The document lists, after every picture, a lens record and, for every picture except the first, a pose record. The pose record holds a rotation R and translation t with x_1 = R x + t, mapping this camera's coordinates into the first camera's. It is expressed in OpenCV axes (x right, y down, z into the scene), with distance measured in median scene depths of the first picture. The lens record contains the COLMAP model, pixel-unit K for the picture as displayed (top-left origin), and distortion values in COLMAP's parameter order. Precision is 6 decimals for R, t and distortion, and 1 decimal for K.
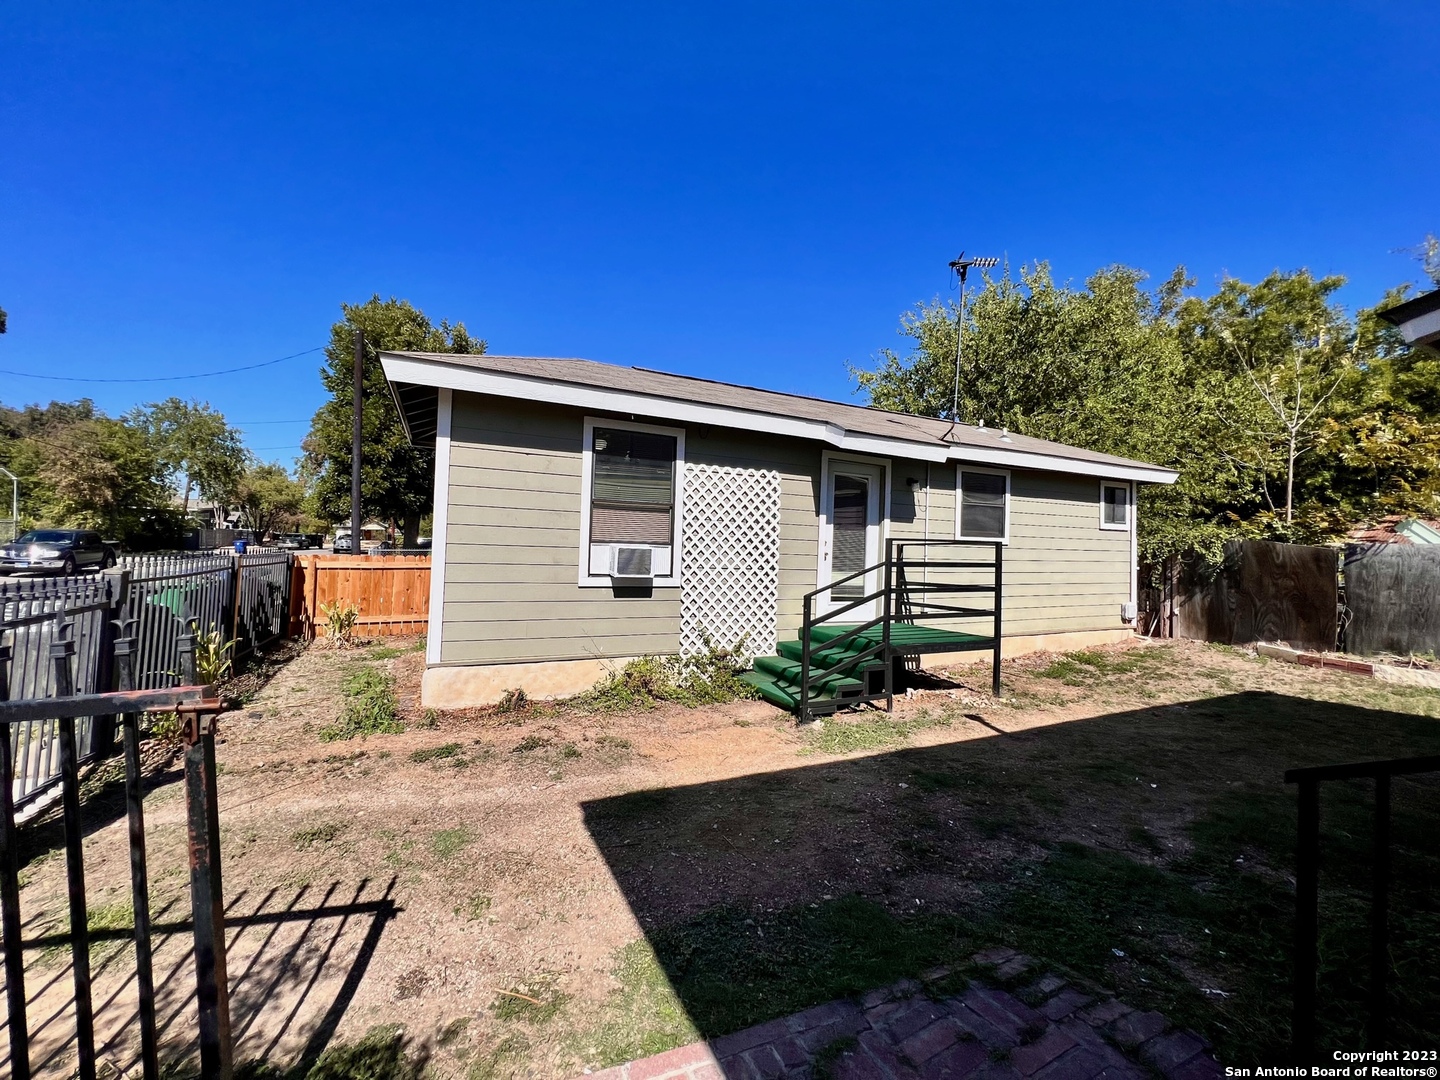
lens RADIAL K [[576.6, 0, 714.1], [0, 576.6, 535.4], [0, 0, 1]] dist [-0.001119, 0.000537]
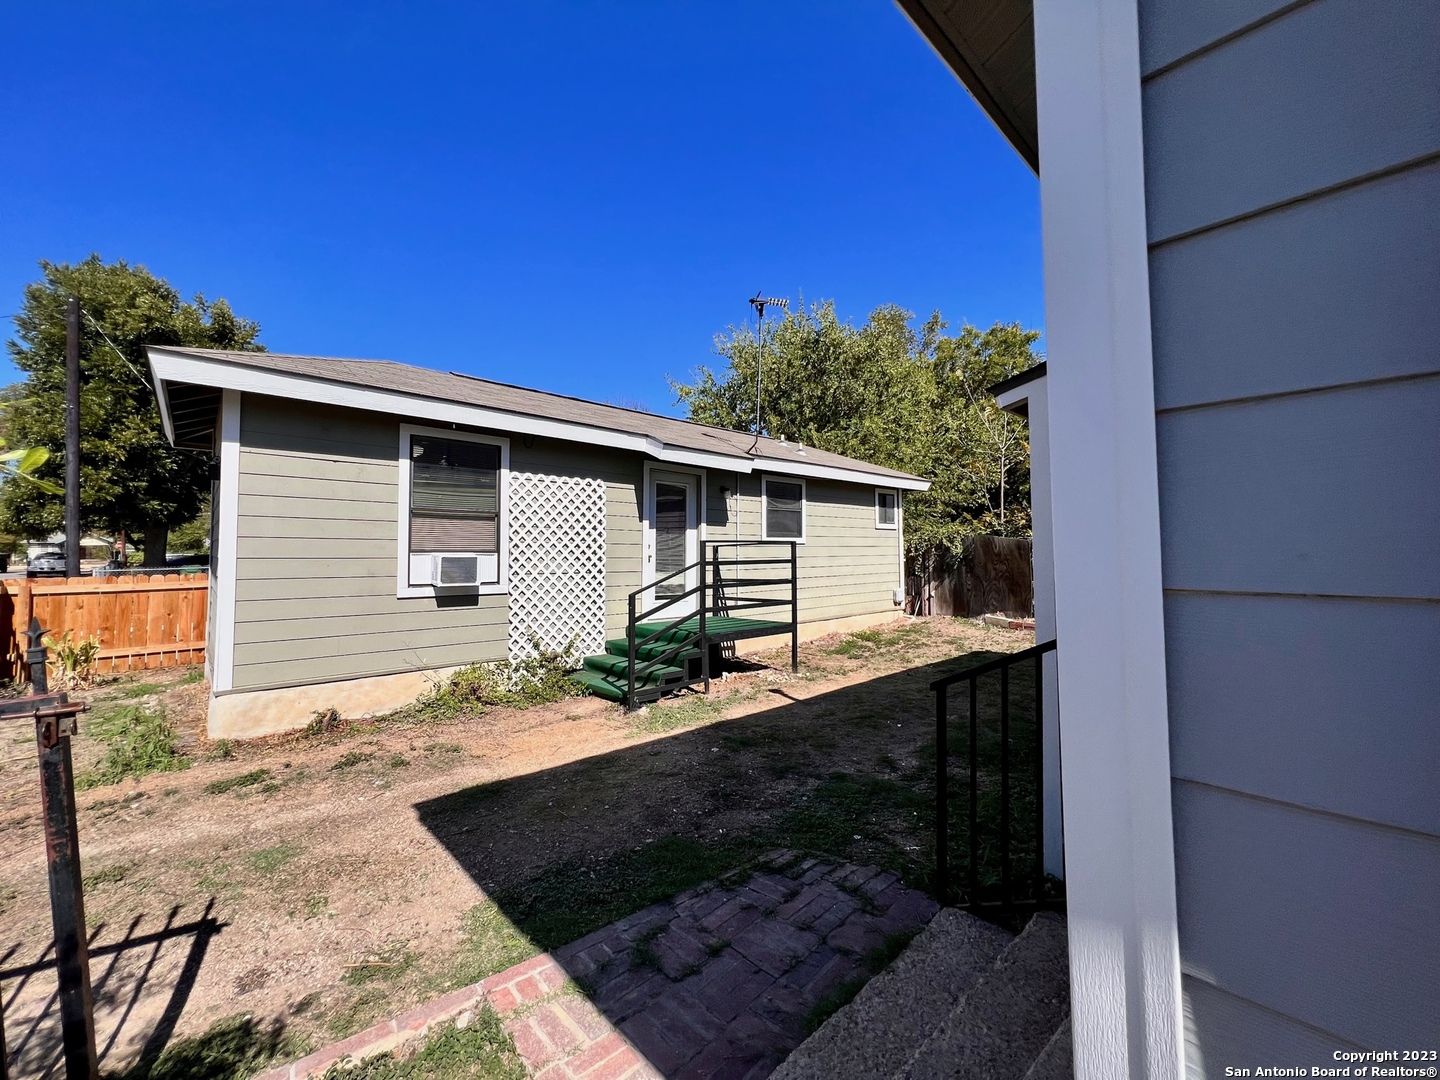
lens RADIAL K [[576.6, 0, 714.1], [0, 576.6, 535.4], [0, 0, 1]] dist [-0.001119, 0.000537]
pose [[0.956811, -0.022328, 0.289853, -0.003199], [0.024507, 0.999692, -0.003891, -0.000089], [-0.289677, 0.010827, 0.957063, -0.080200]]
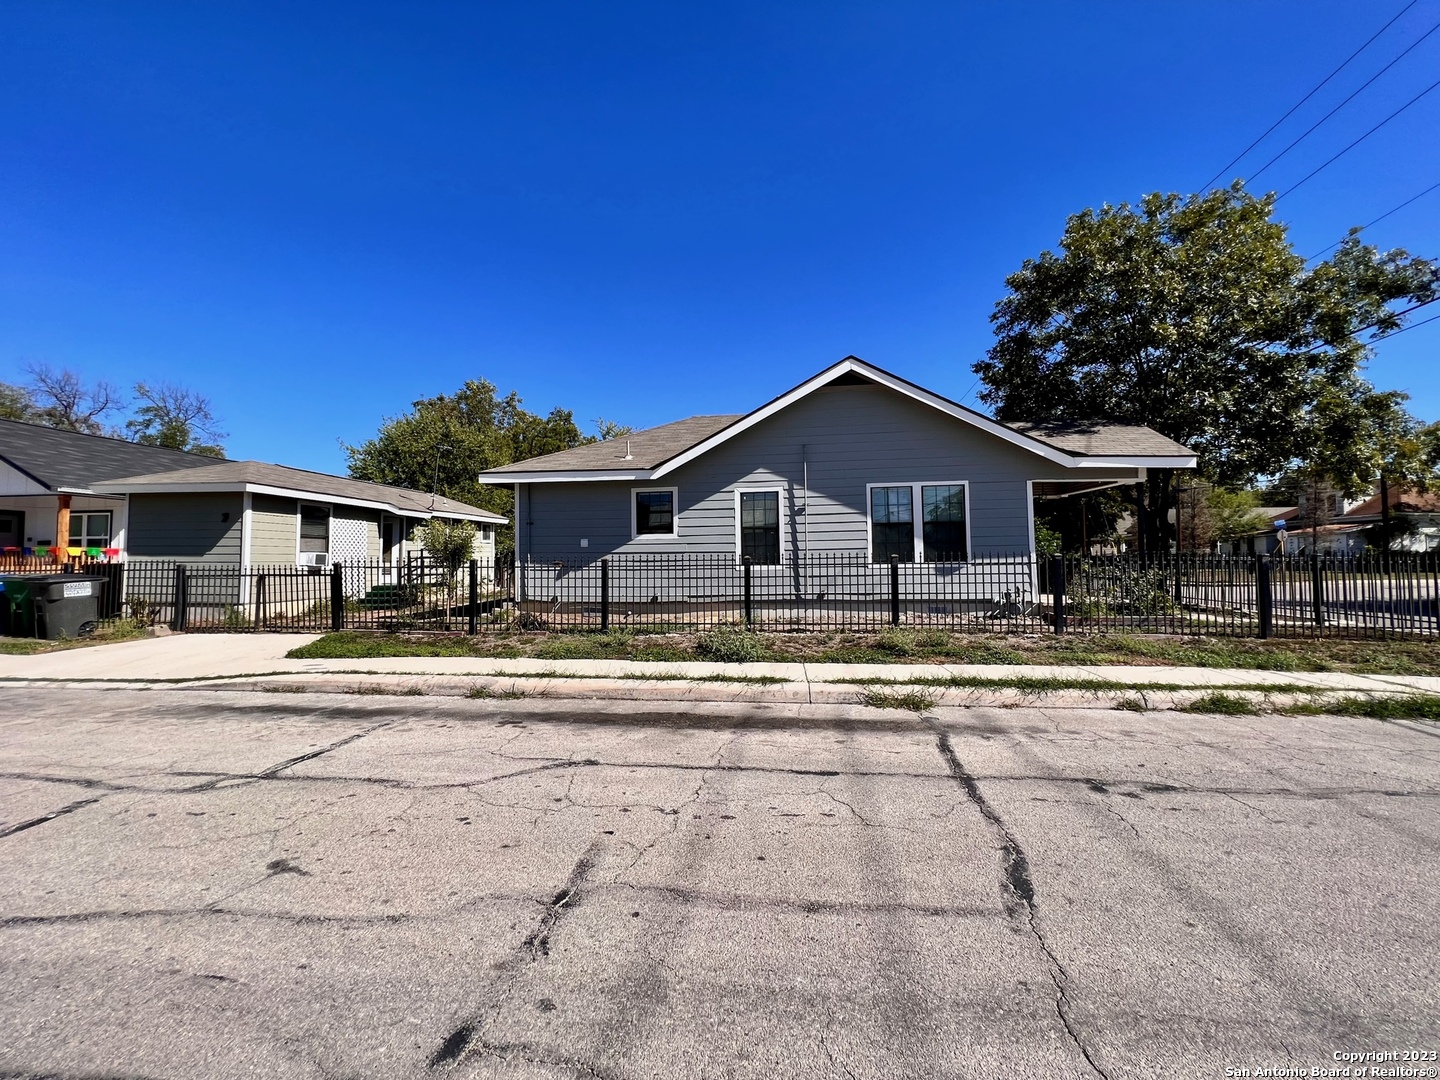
lens RADIAL K [[578.5, 0, 714.2], [0, 578.5, 535.0], [0, 0, 1]] dist [-0.000767, -0.000023]
pose [[0.545024, 0.001189, 0.838420, -1.201270], [0.007647, 0.999950, -0.006388, -0.028245], [-0.838386, 0.009893, 0.544988, -1.648069]]
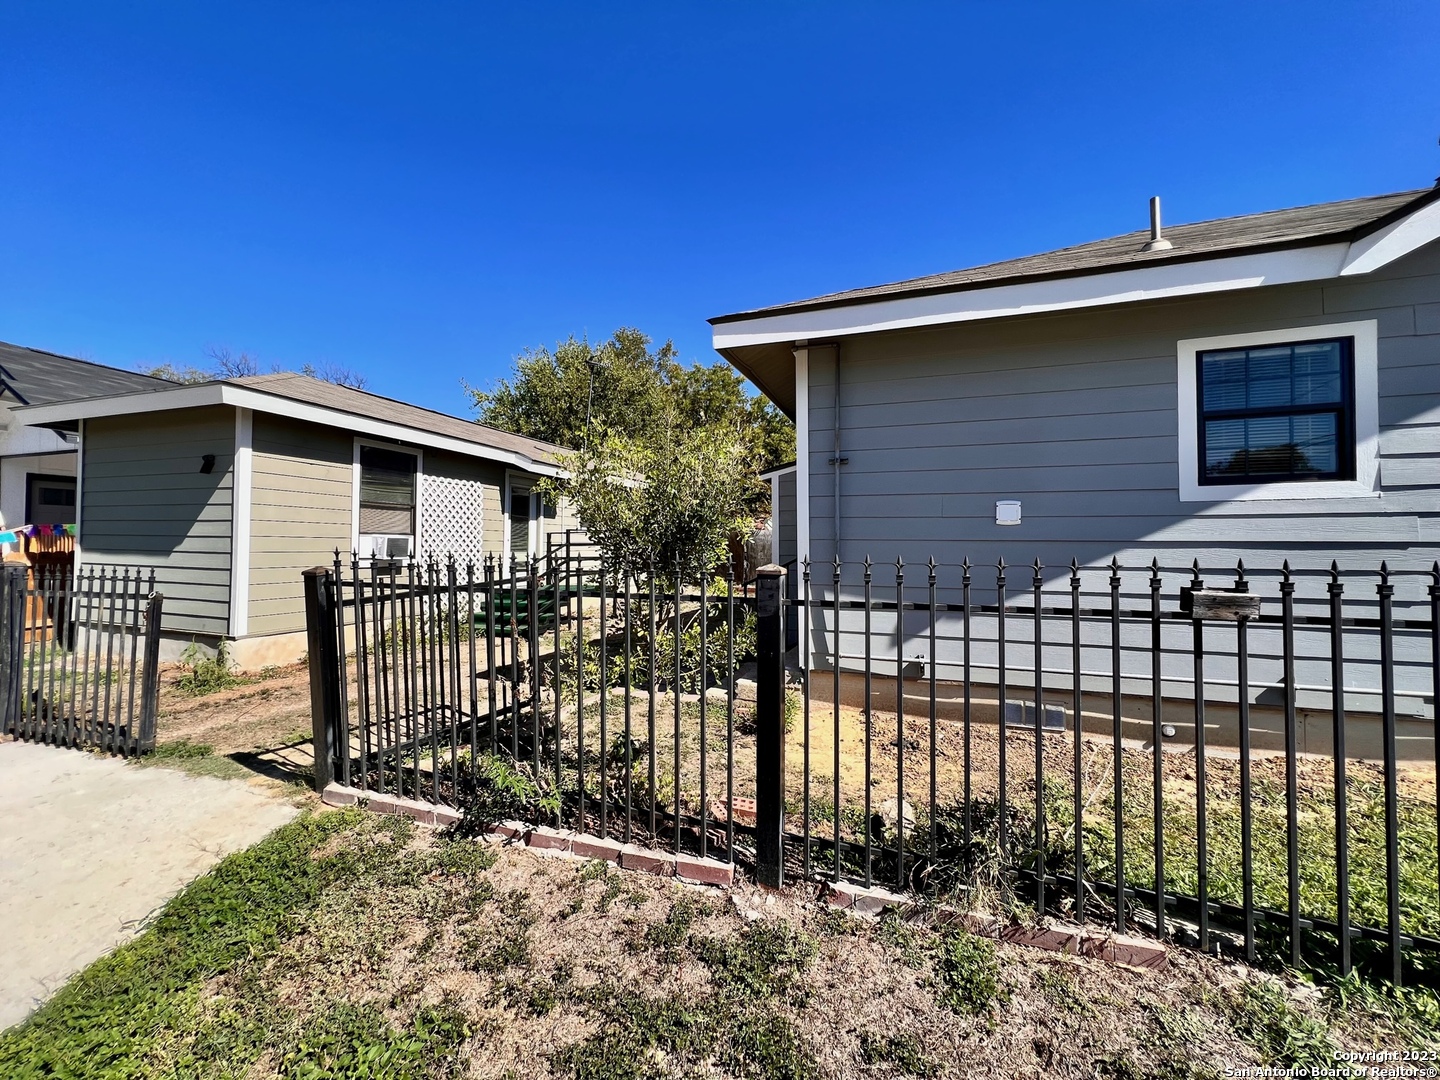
lens RADIAL K [[576.6, 0, 714.1], [0, 576.6, 535.4], [0, 0, 1]] dist [-0.001119, 0.000537]
pose [[0.713154, -0.015098, 0.700845, -0.511944], [0.003312, 0.999829, 0.018169, -0.005068], [-0.701000, -0.010636, 0.713082, -0.454762]]
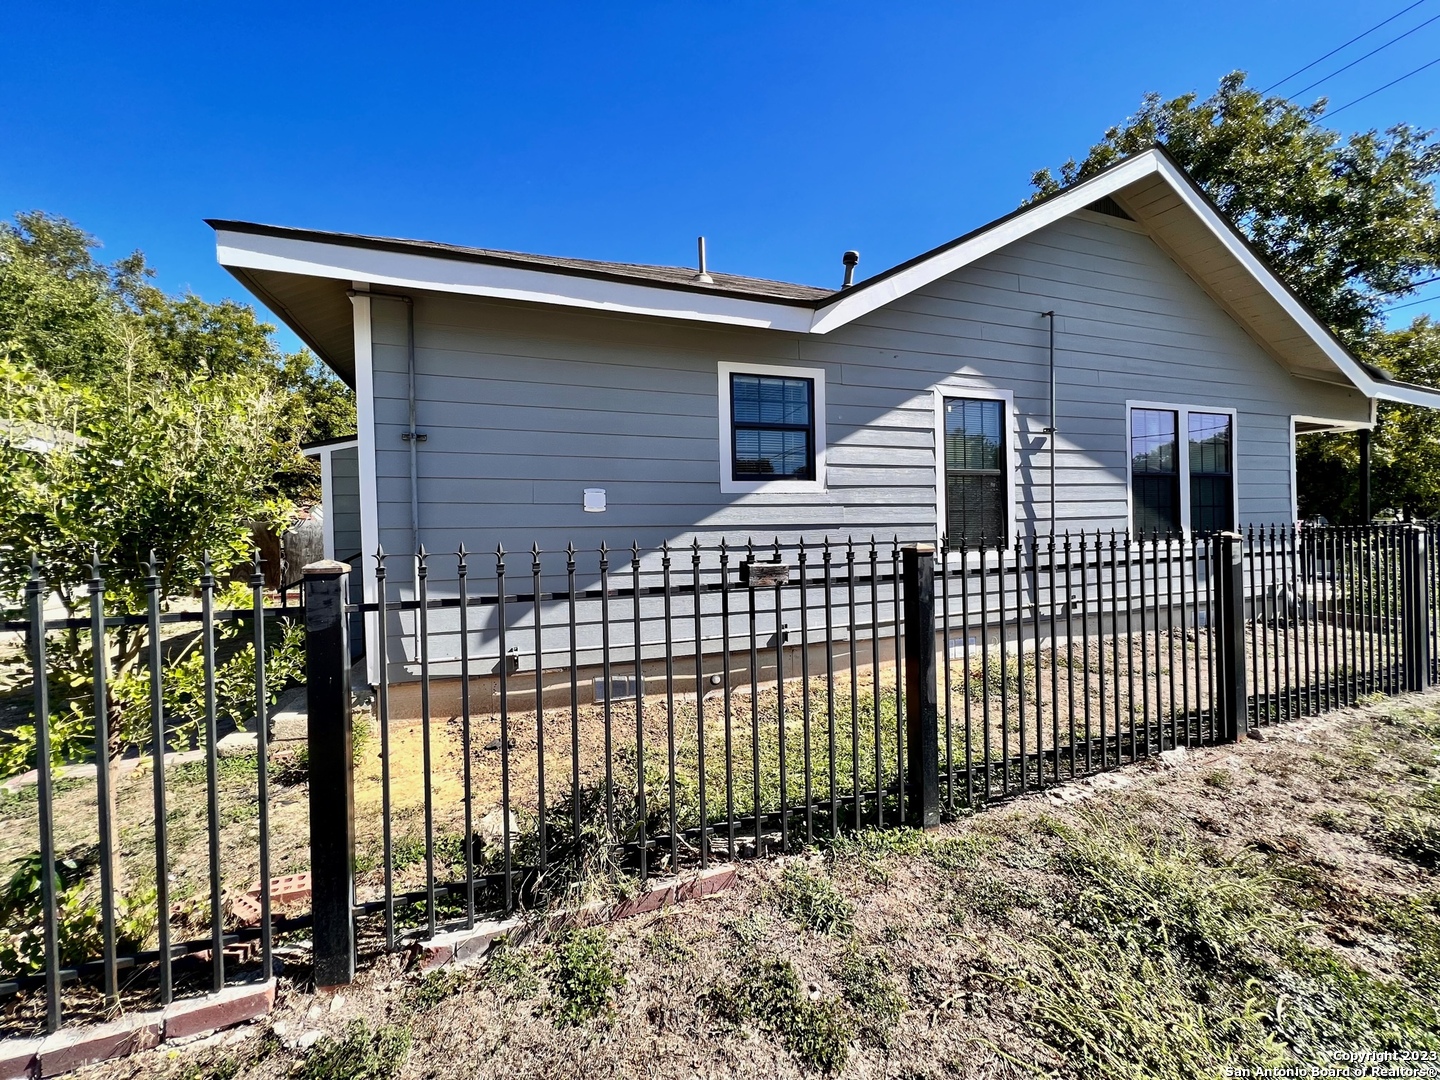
lens RADIAL K [[576.6, 0, 714.1], [0, 576.6, 535.4], [0, 0, 1]] dist [-0.001119, 0.000537]
pose [[0.095084, -0.037861, 0.994749, -0.483842], [0.002600, 0.999282, 0.037785, -0.001352], [-0.995466, -0.001006, 0.095114, -0.428329]]
